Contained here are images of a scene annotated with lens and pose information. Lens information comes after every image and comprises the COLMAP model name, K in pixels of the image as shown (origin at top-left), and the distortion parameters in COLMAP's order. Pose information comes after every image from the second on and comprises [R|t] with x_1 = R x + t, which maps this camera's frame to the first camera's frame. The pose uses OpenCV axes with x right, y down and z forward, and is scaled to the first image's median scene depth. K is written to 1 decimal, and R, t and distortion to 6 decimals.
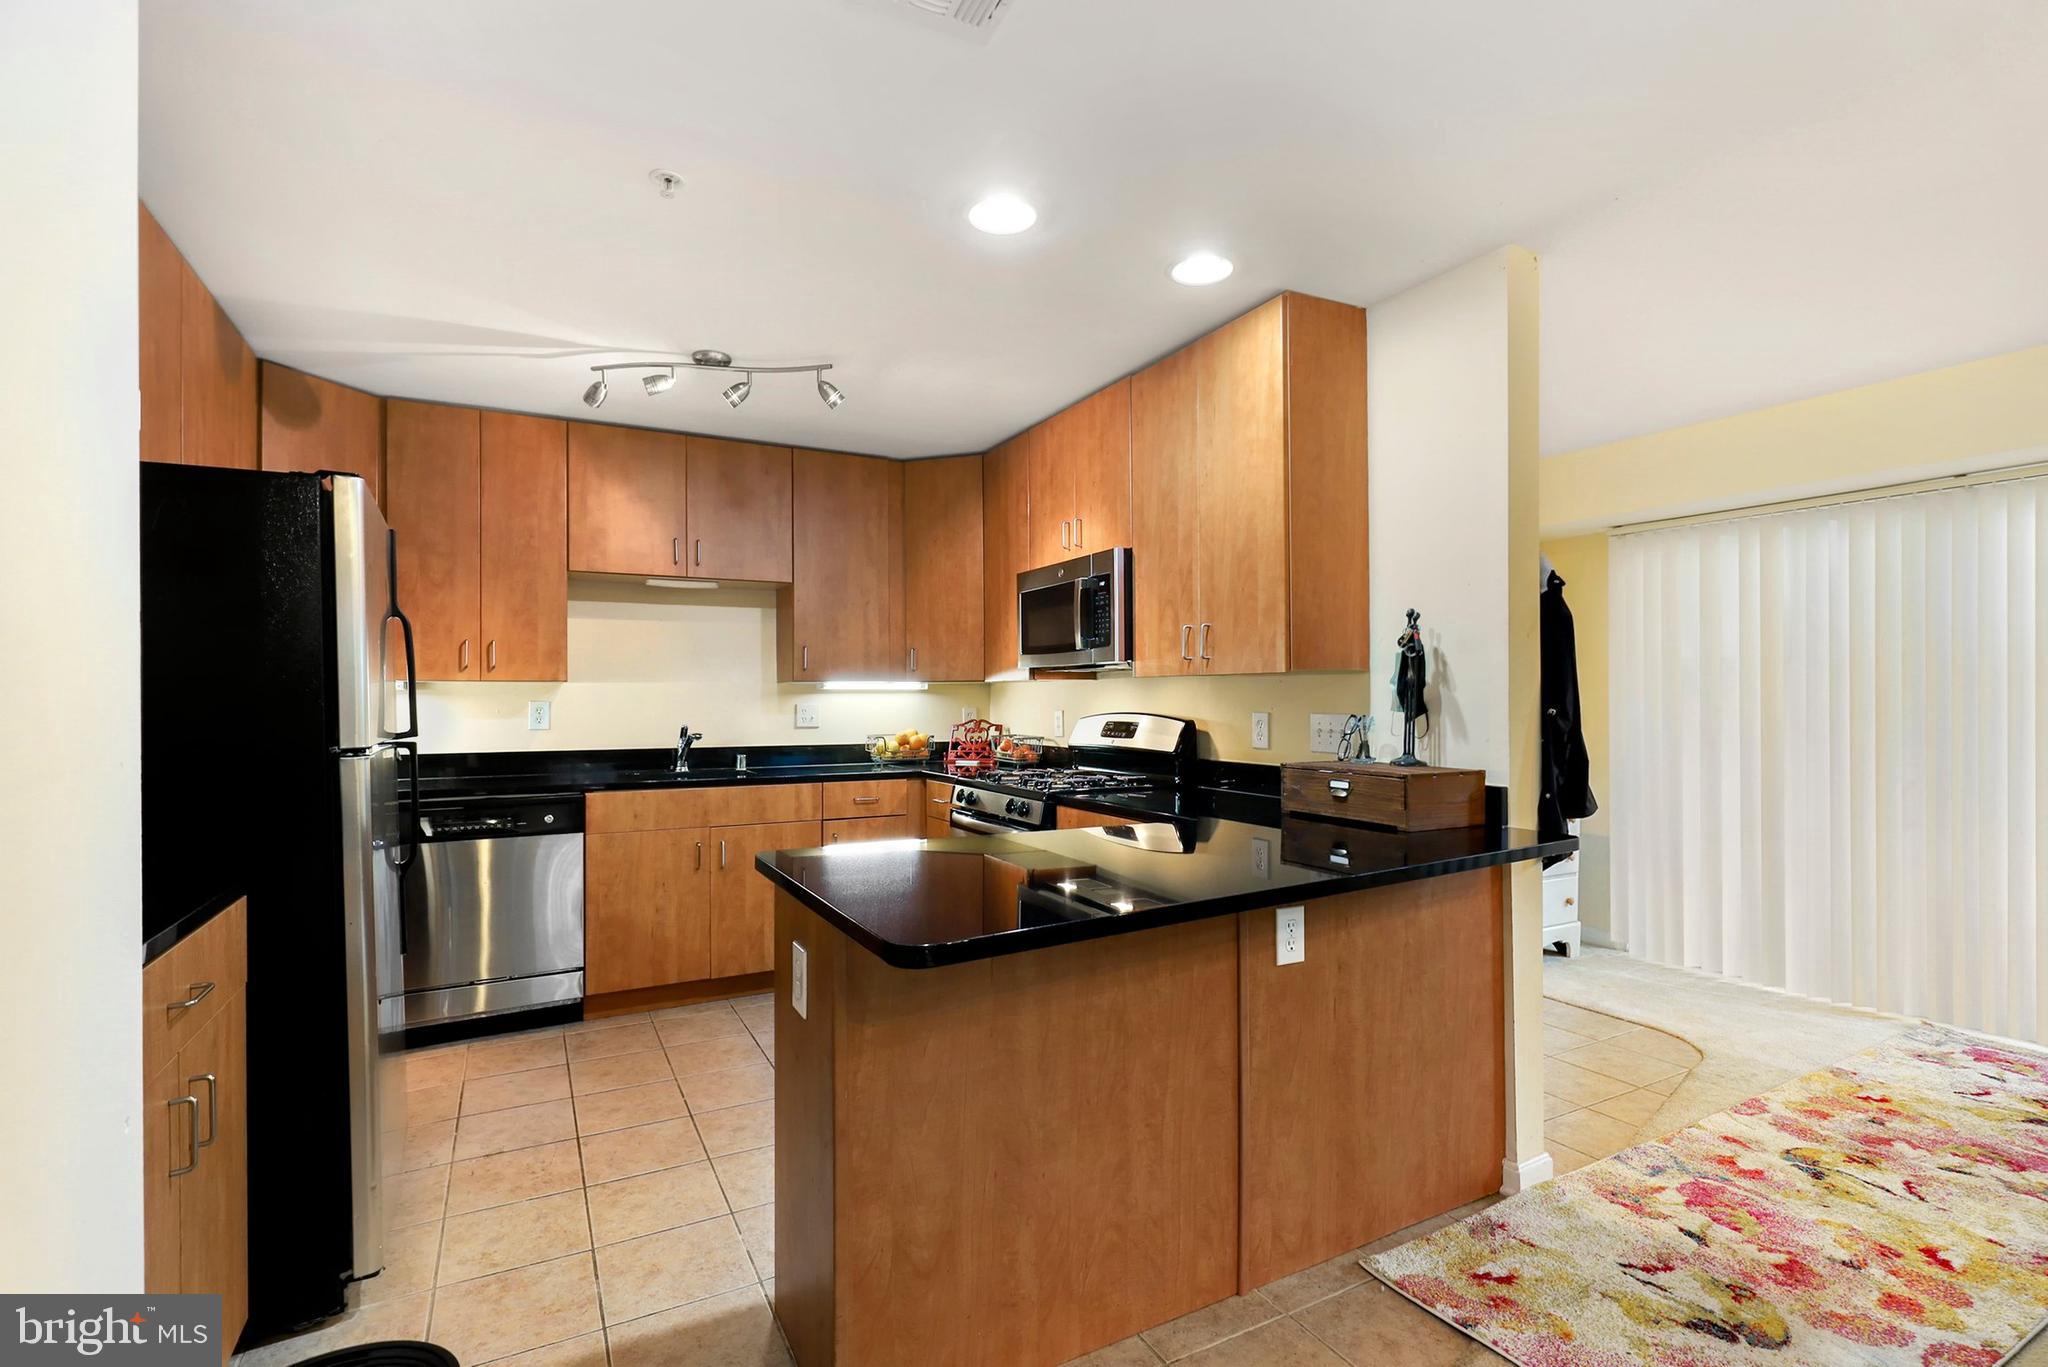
lens RADIAL K [[935.2, 0, 1027.7], [0, 935.2, 693.8], [0, 0, 1]] dist [0.001407, -0.000776]
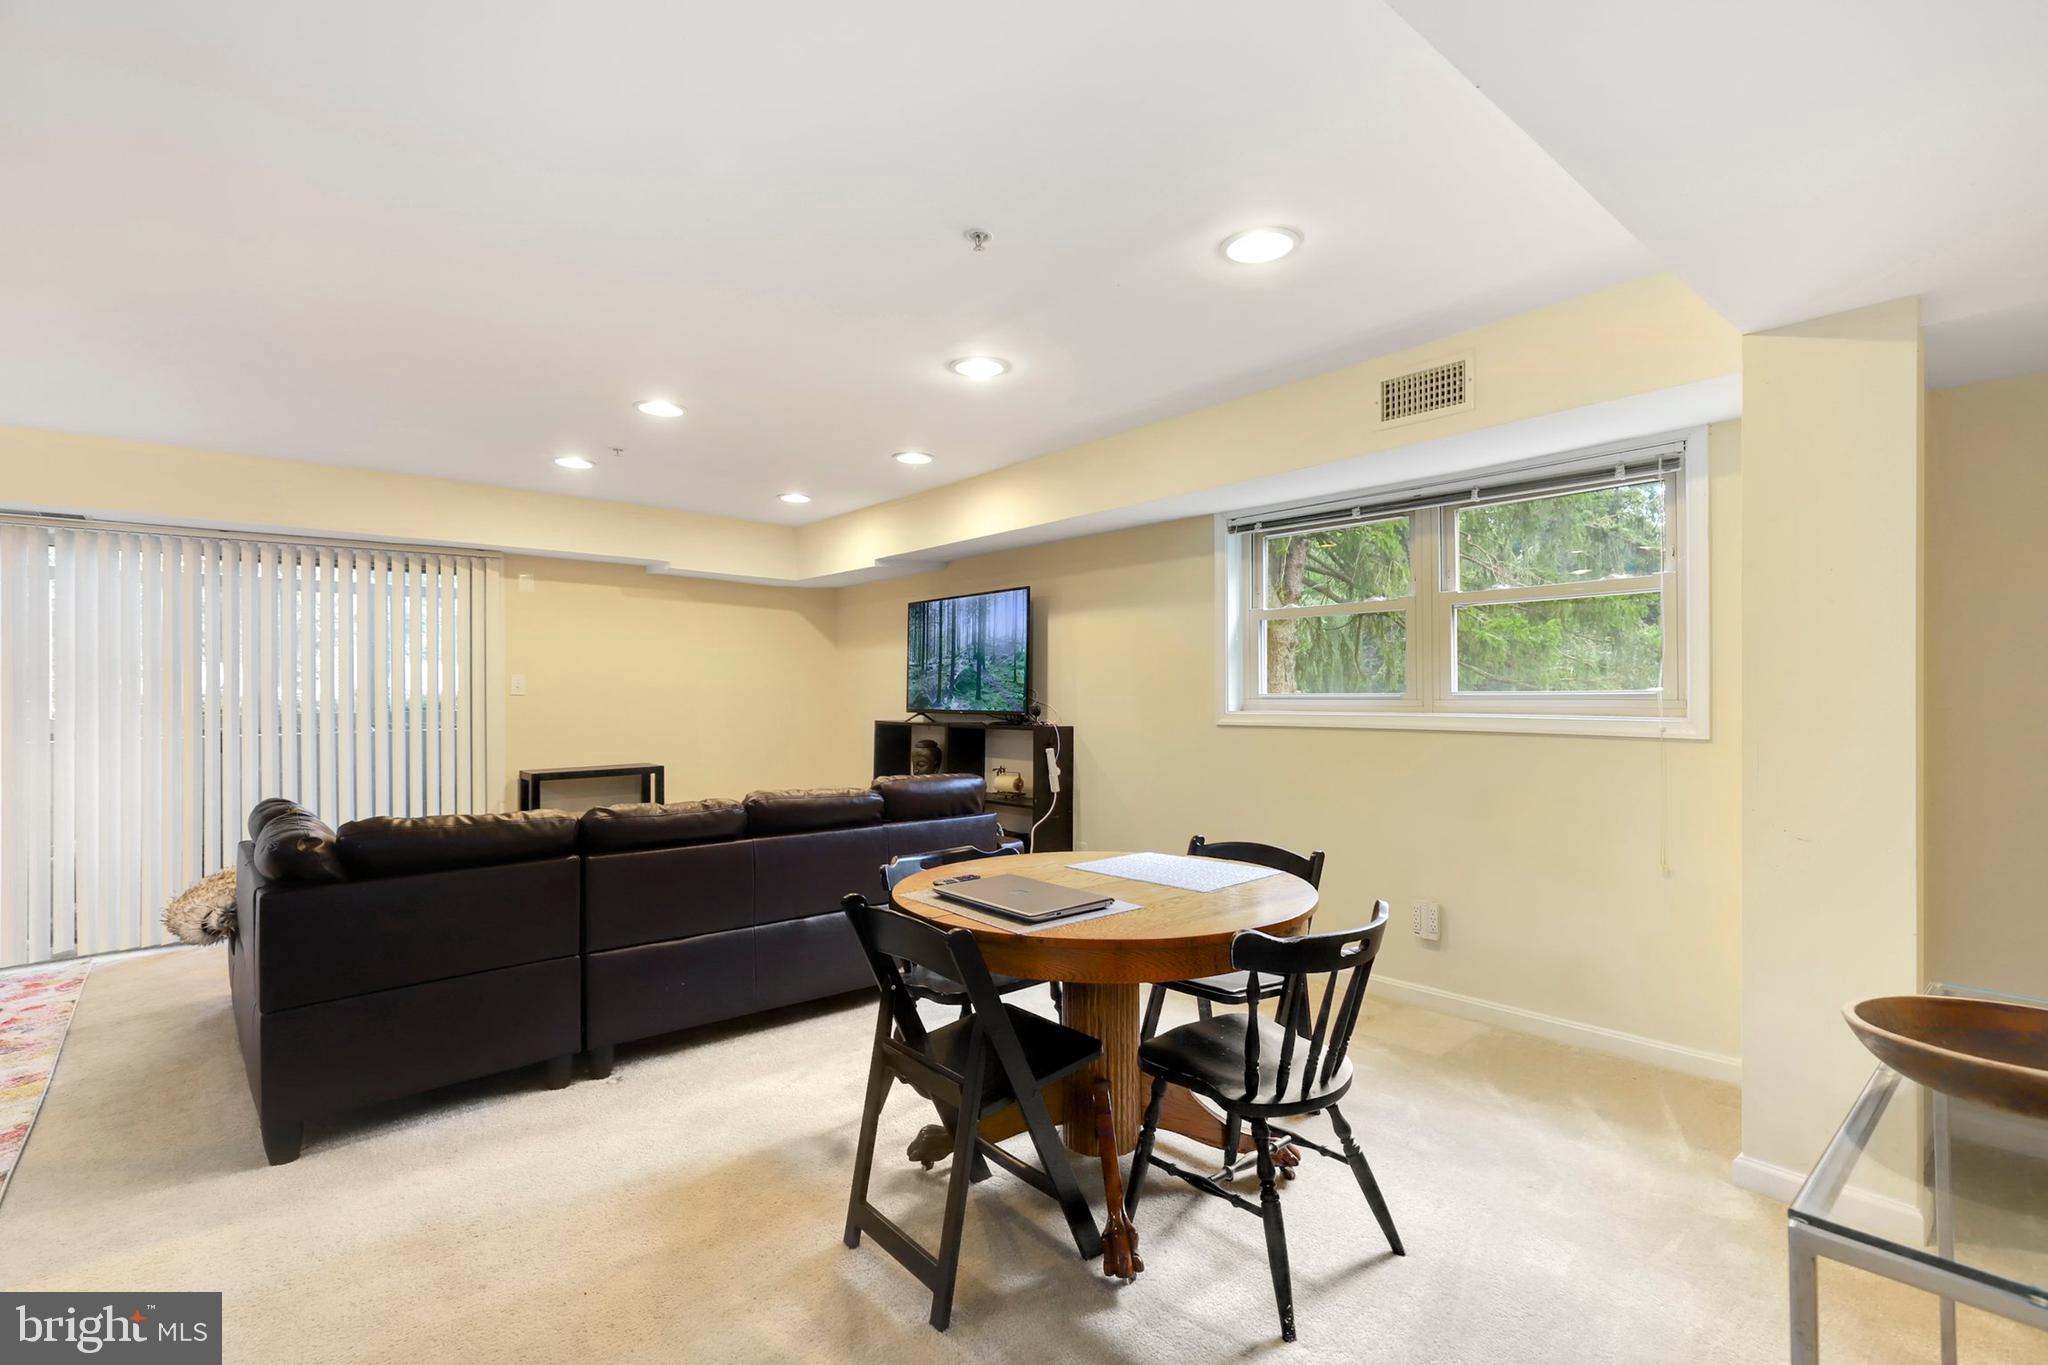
lens RADIAL K [[940.2, 0, 1028.8], [0, 940.2, 679.9], [0, 0, 1]] dist [0.000981, 0.000046]
pose [[-0.217606, 0.009953, 0.975986, -0.522607], [0.006444, 0.999941, -0.008760, 0.000845], [-0.976015, 0.004383, -0.217657, -0.168204]]
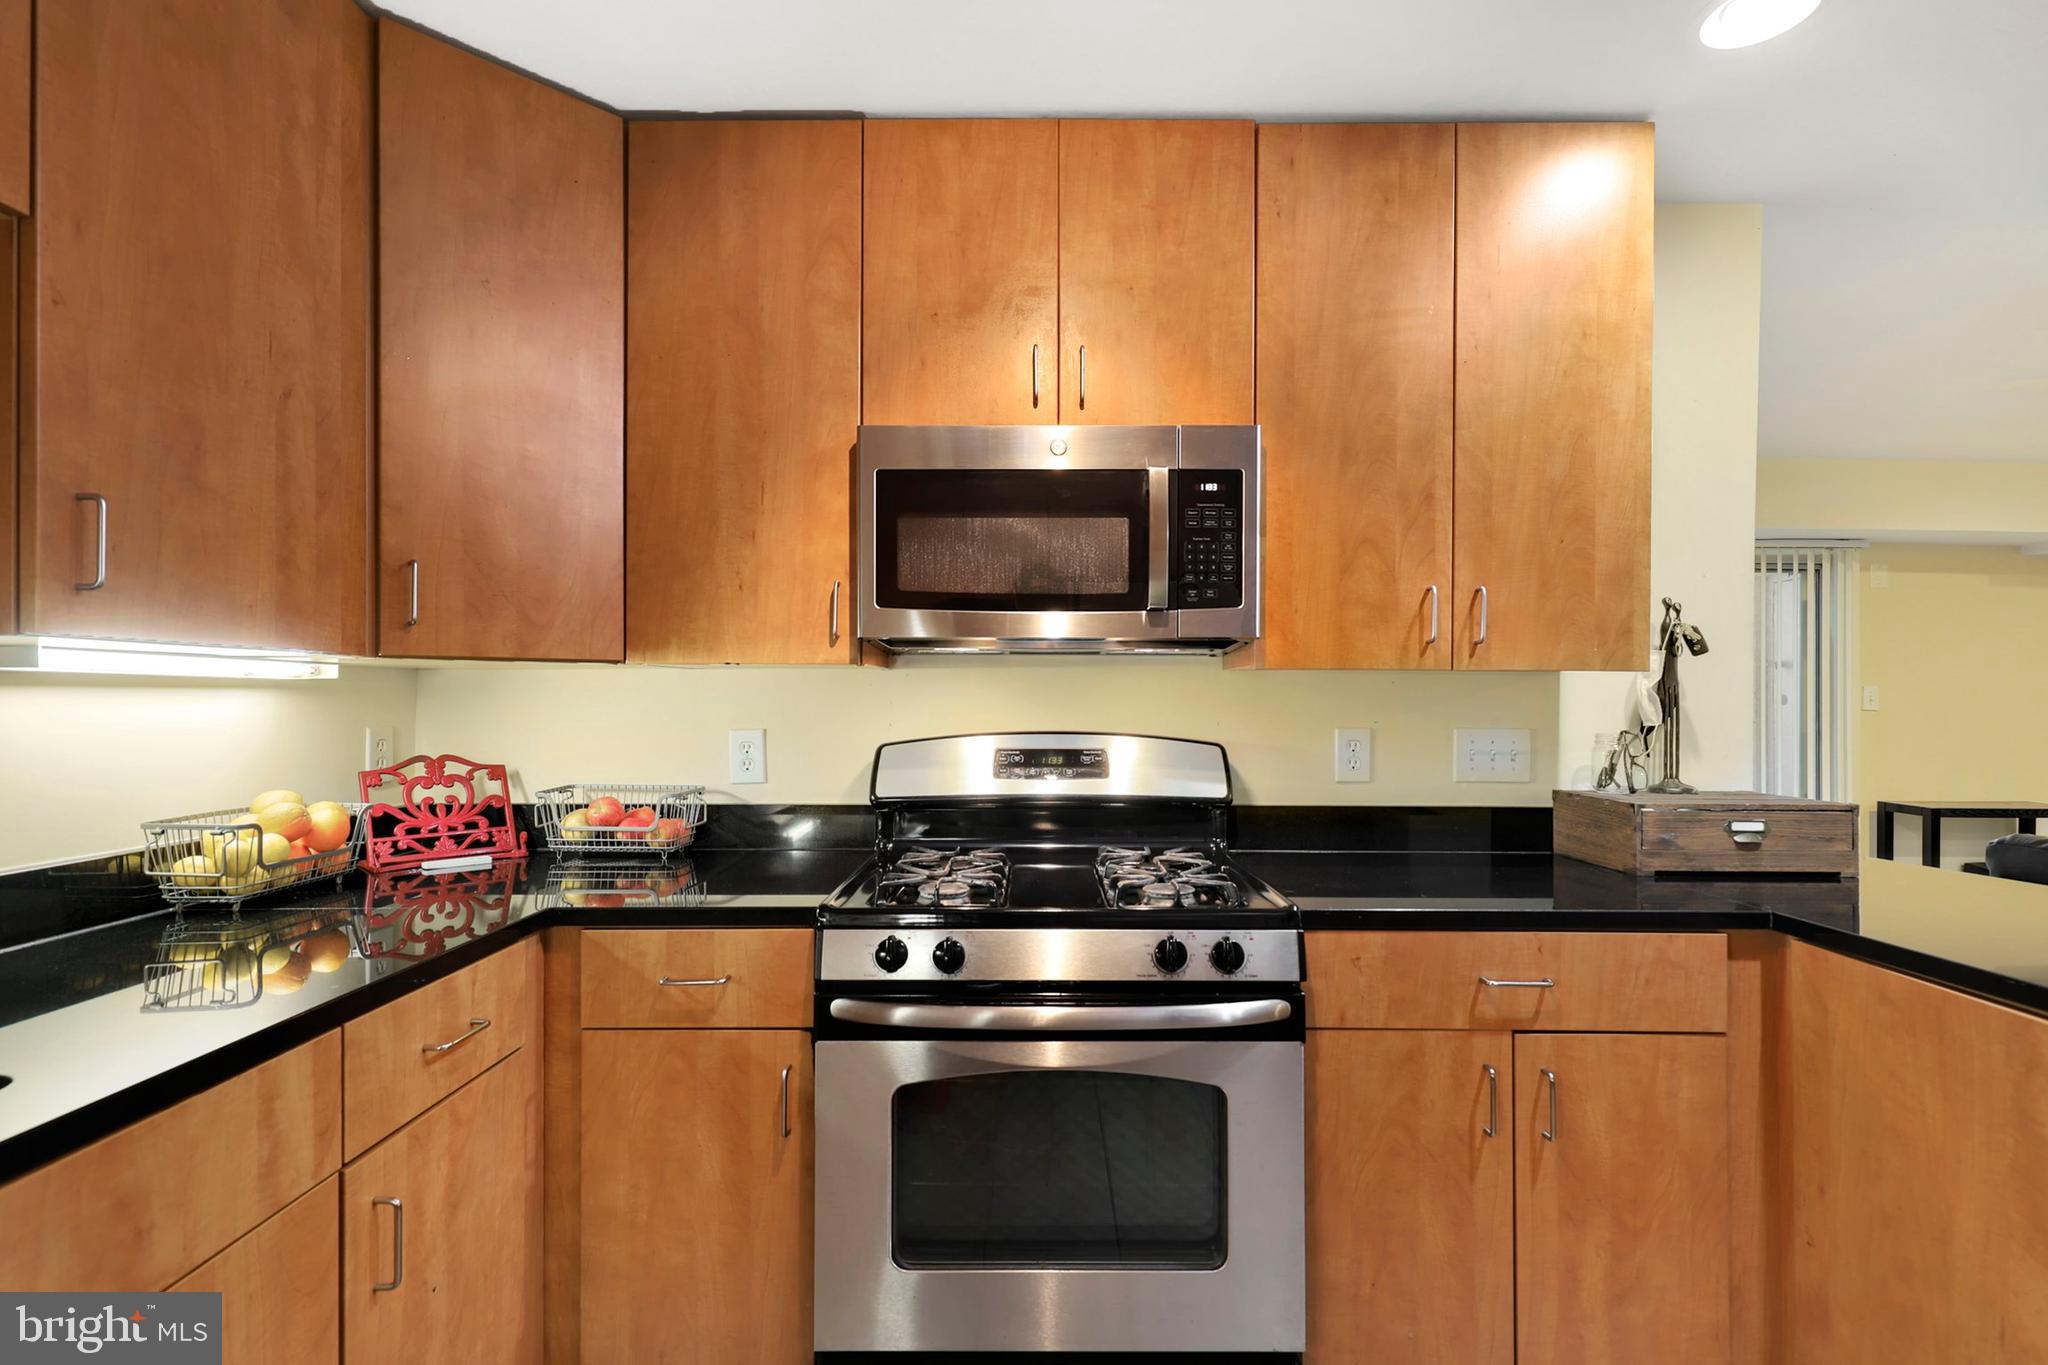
lens RADIAL K [[949.6, 0, 1033.2], [0, 949.6, 692.1], [0, 0, 1]] dist [-0.000768, -0.000250]
pose [[0.470311, 0.011138, 0.882431, -0.520419], [-0.008881, 0.999929, -0.007888, 0.002129], [-0.882456, -0.004128, 0.470376, 1.005569]]
